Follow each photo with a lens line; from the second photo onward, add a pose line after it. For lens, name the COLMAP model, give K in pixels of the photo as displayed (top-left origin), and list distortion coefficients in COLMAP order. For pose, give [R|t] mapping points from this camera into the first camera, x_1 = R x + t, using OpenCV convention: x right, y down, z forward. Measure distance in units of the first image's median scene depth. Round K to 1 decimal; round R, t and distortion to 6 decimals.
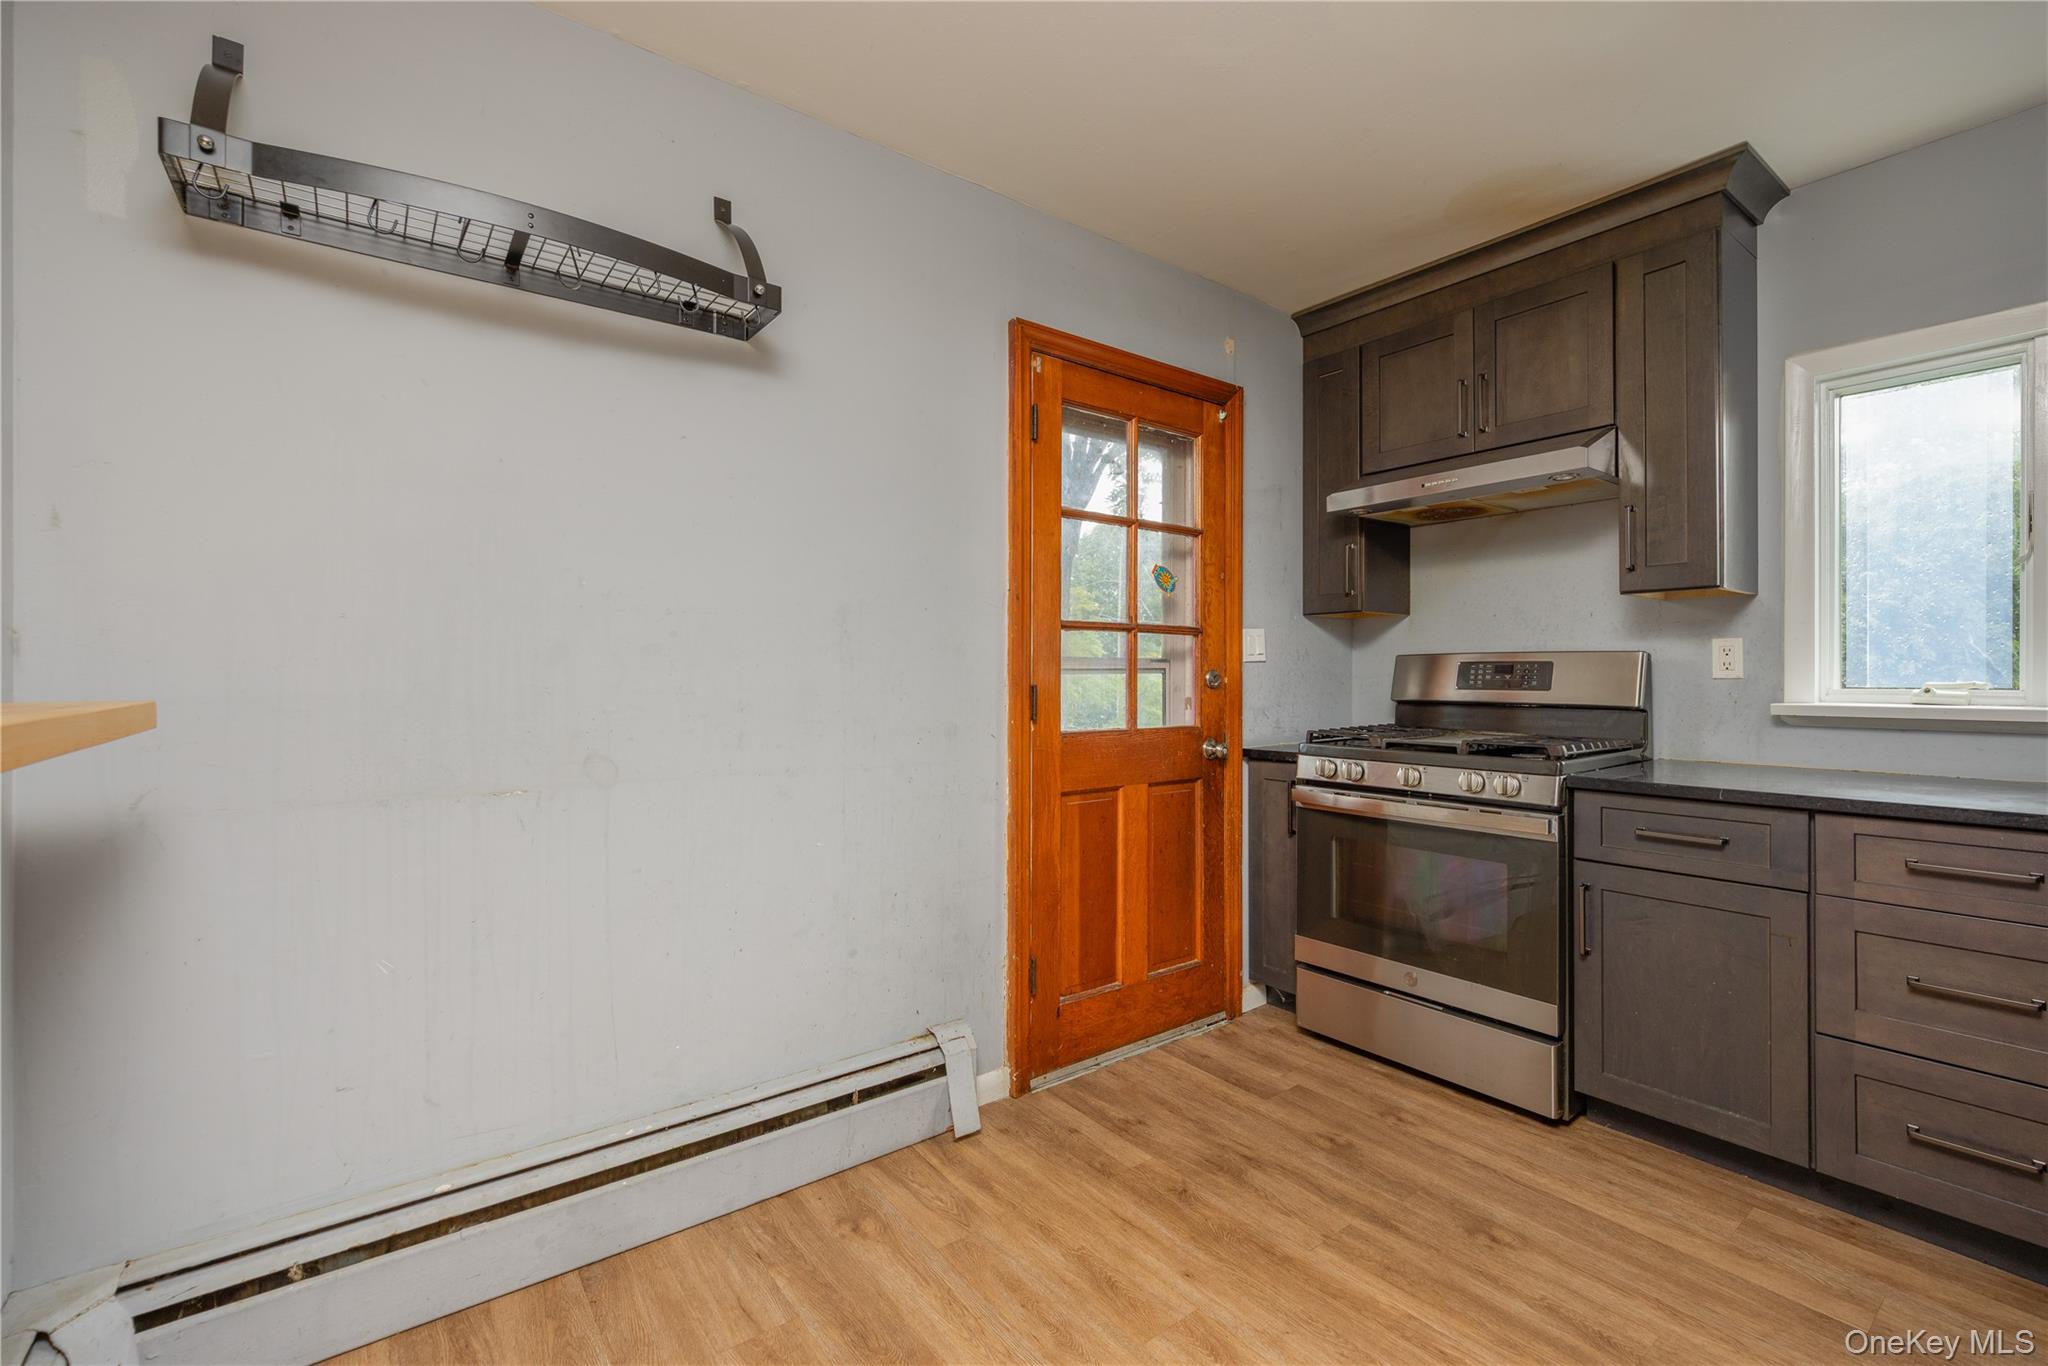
lens RADIAL K [[870.5, 0, 1016.3], [0, 870.5, 678.9], [0, 0, 1]] dist [-0.003840, -0.000832]
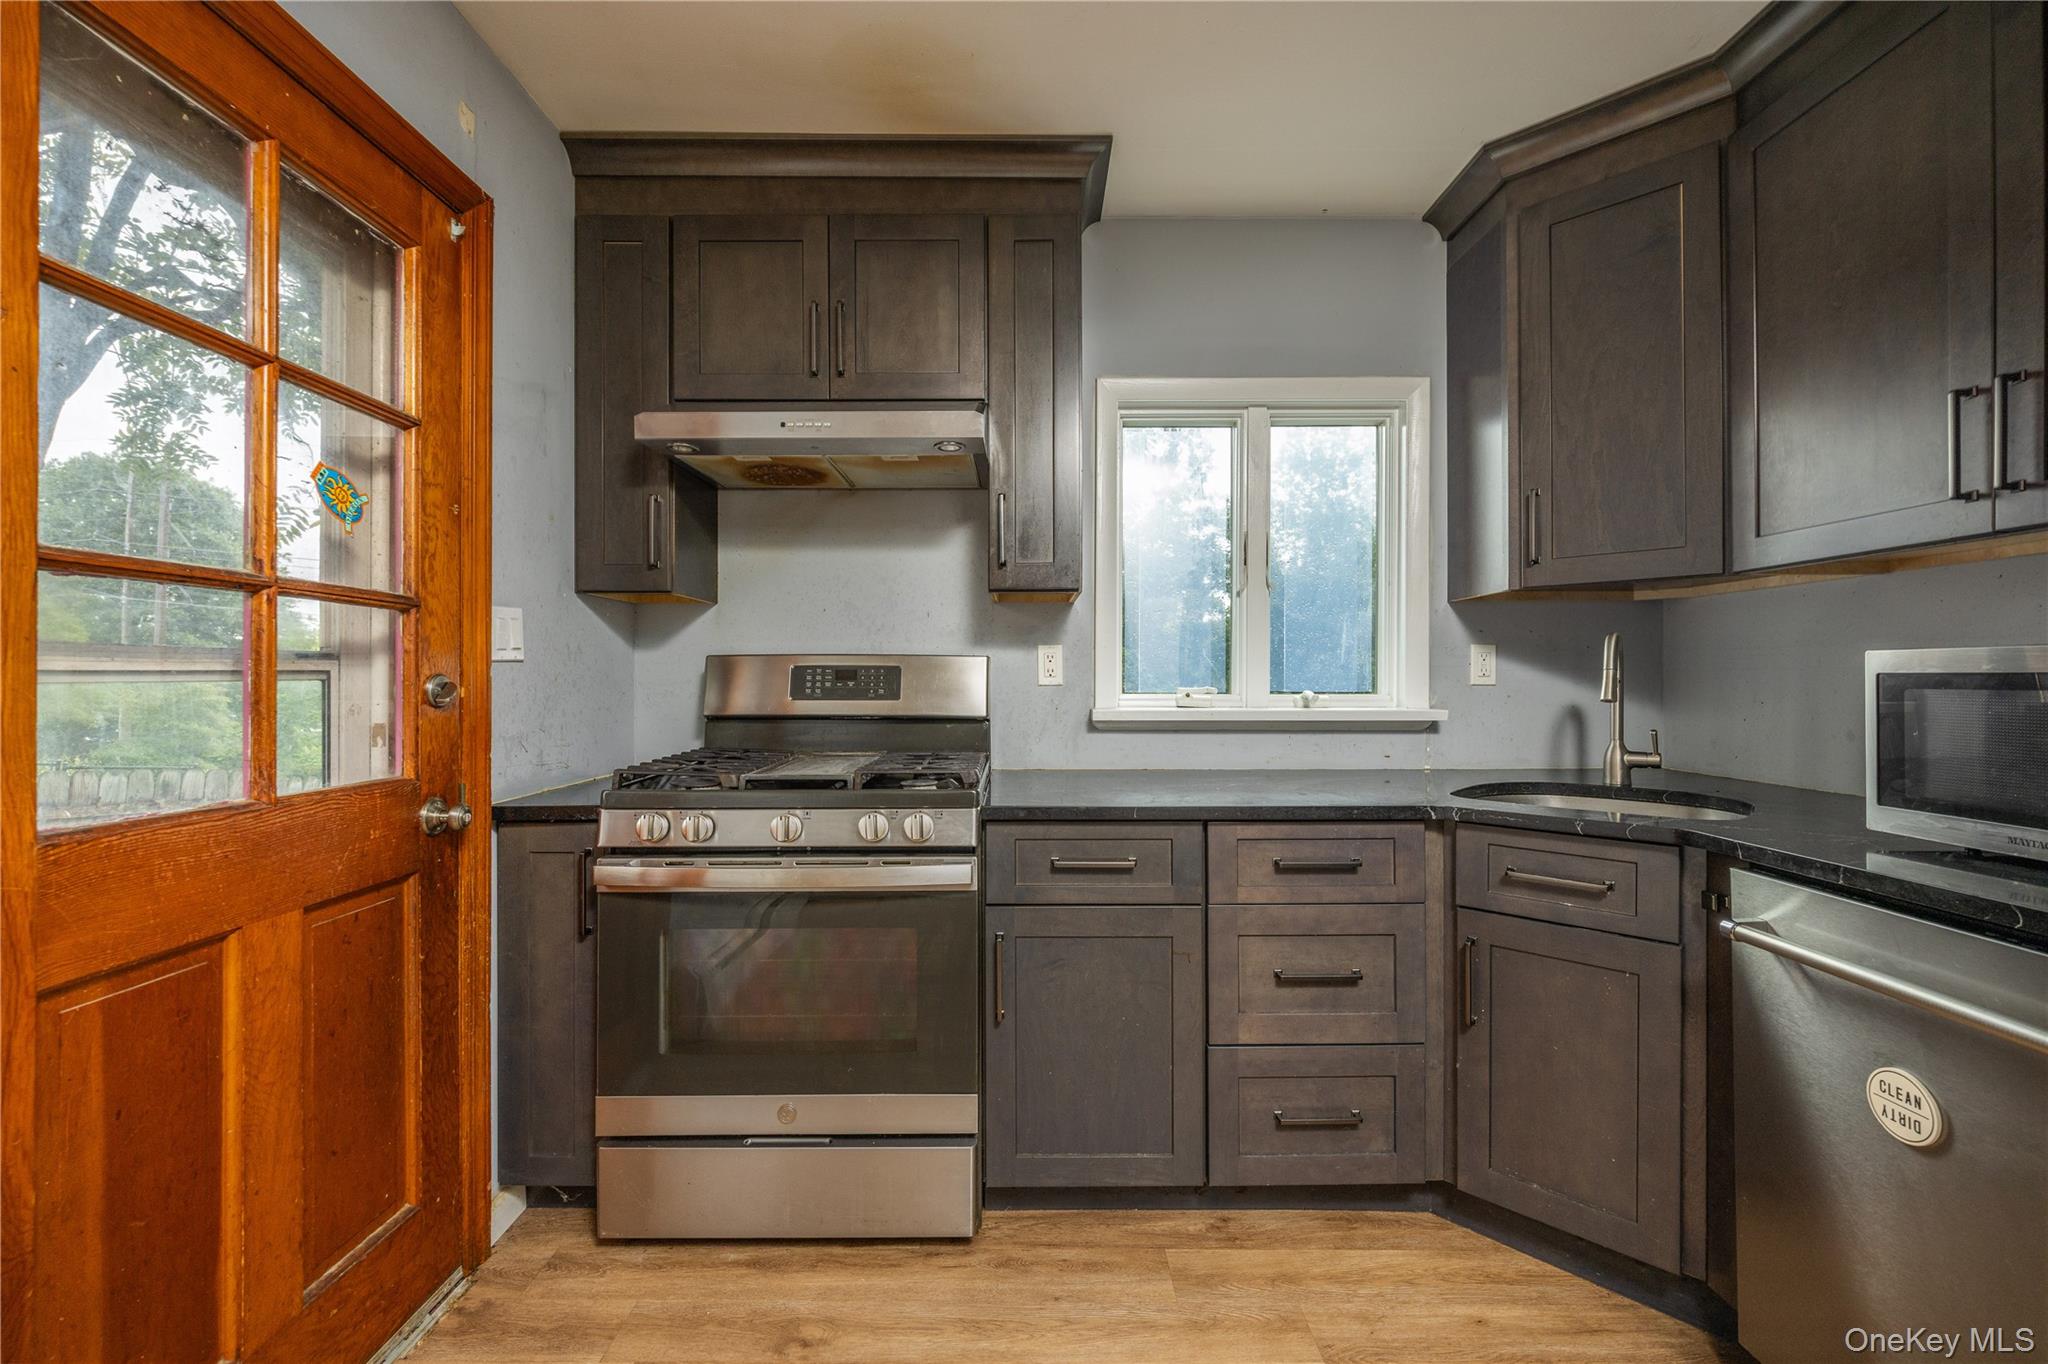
lens RADIAL K [[870.5, 0, 1038.4], [0, 870.5, 678.5], [0, 0, 1]] dist [-0.003840, -0.000832]
pose [[0.597236, 0.000956, 0.802065, 0.008033], [0.002836, 0.999991, -0.003304, -0.004676], [-0.802061, 0.004248, 0.597228, 0.372268]]
